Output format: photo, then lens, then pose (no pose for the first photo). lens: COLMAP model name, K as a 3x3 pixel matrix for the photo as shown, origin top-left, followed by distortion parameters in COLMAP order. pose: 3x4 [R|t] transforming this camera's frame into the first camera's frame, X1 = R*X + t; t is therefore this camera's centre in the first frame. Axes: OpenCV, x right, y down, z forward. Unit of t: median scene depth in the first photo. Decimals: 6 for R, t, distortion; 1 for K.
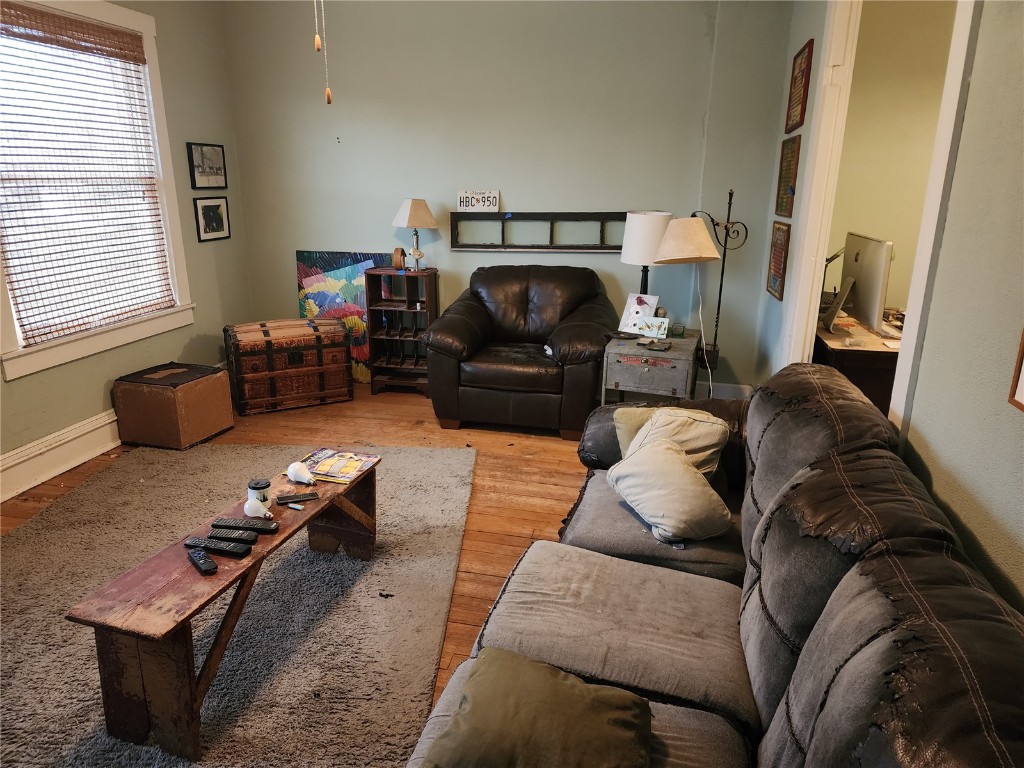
lens RADIAL K [[716.0, 0, 512.0], [0, 716.0, 384.0], [0, 0, 1]] dist [0.127664, -0.123314]
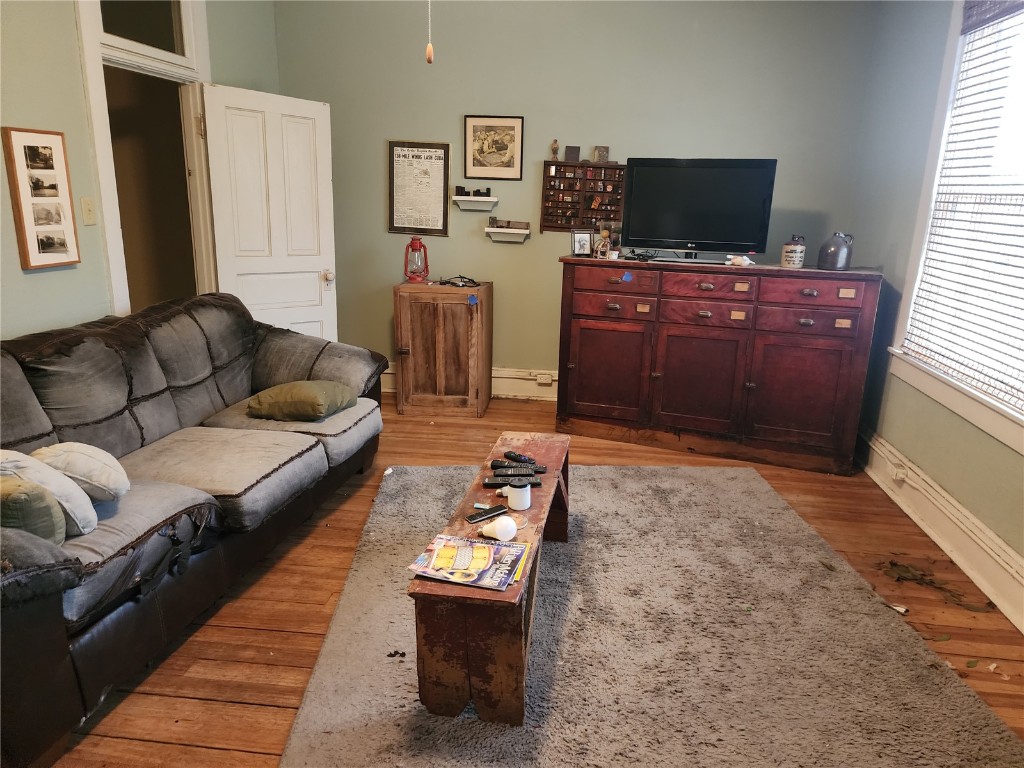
lens RADIAL K [[716.0, 0, 512.0], [0, 716.0, 384.0], [0, 0, 1]] dist [0.127664, -0.123314]
pose [[-0.992796, -0.003592, -0.119766, -0.271620], [-0.065940, 0.850955, 0.521082, -0.453569], [0.100044, 0.525226, -0.845062, 1.900329]]
